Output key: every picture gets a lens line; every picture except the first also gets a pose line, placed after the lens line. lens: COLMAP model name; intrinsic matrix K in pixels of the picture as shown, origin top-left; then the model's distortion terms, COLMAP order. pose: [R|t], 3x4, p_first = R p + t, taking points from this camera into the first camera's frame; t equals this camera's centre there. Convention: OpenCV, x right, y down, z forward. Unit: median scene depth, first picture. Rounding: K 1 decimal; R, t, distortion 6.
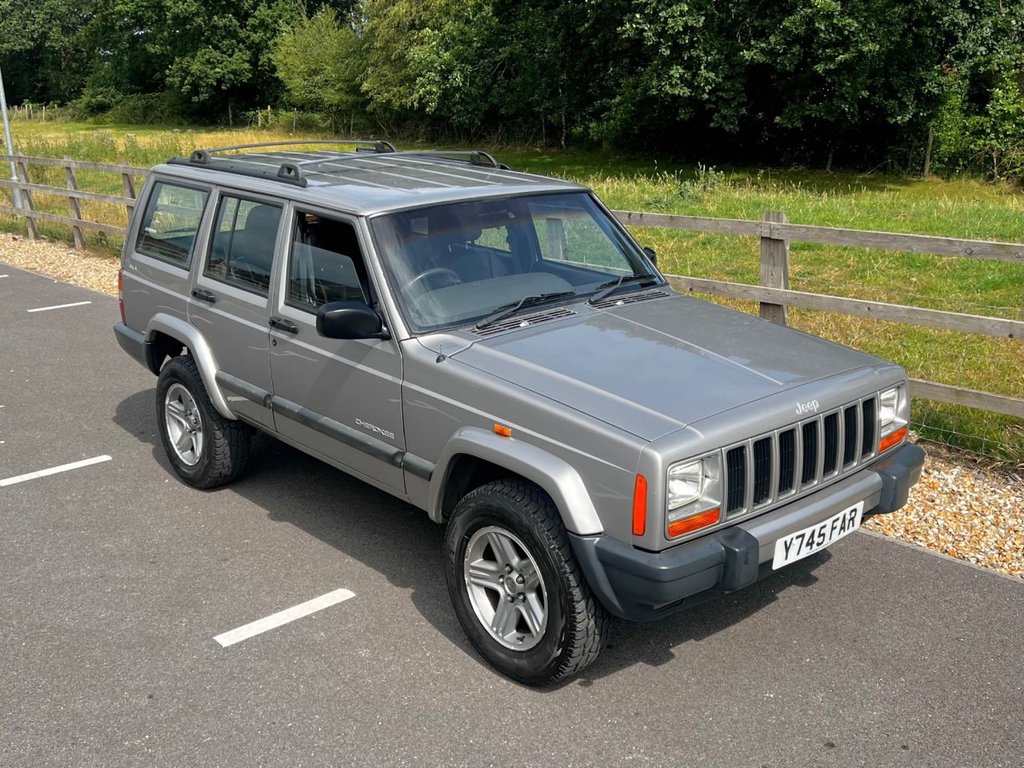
lens RADIAL K [[1141.6, 0, 509.0], [0, 1141.6, 367.5], [0, 0, 1]] dist [0.024122, -0.028833]
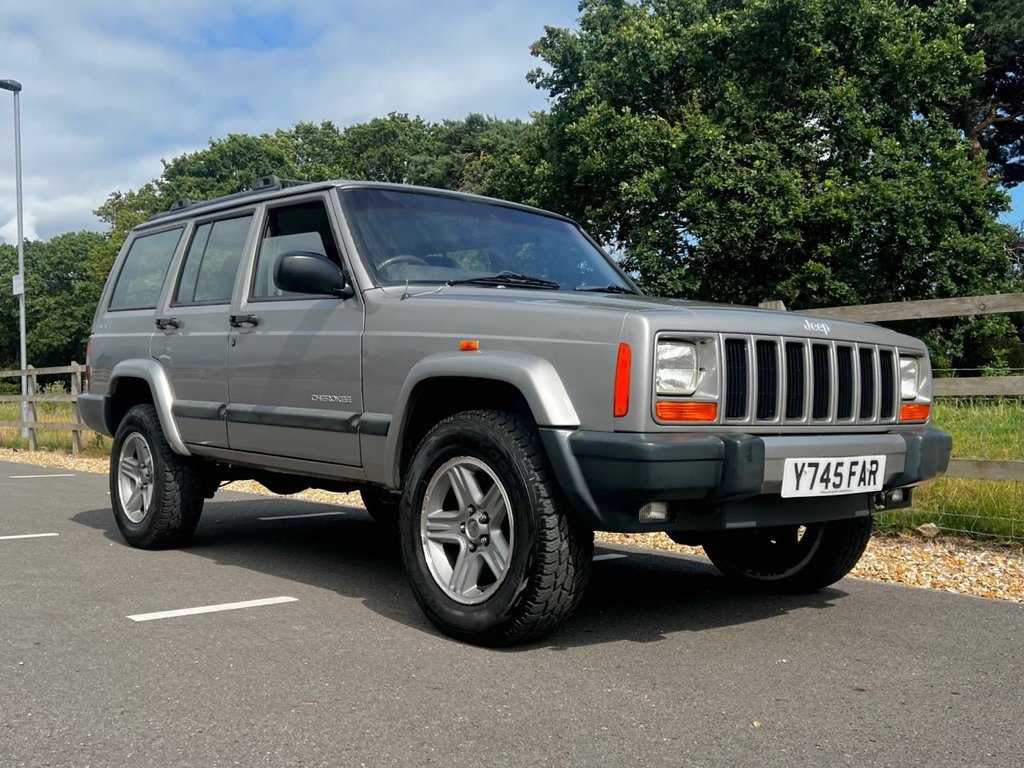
lens RADIAL K [[1124.9, 0, 482.9], [0, 1124.9, 397.0], [0, 0, 1]] dist [0.042540, -0.061069]
pose [[0.999250, 0.028146, -0.026598, 0.028856], [-0.033382, 0.974202, -0.223197, 0.281437], [0.019630, 0.223918, 0.974410, 0.159112]]
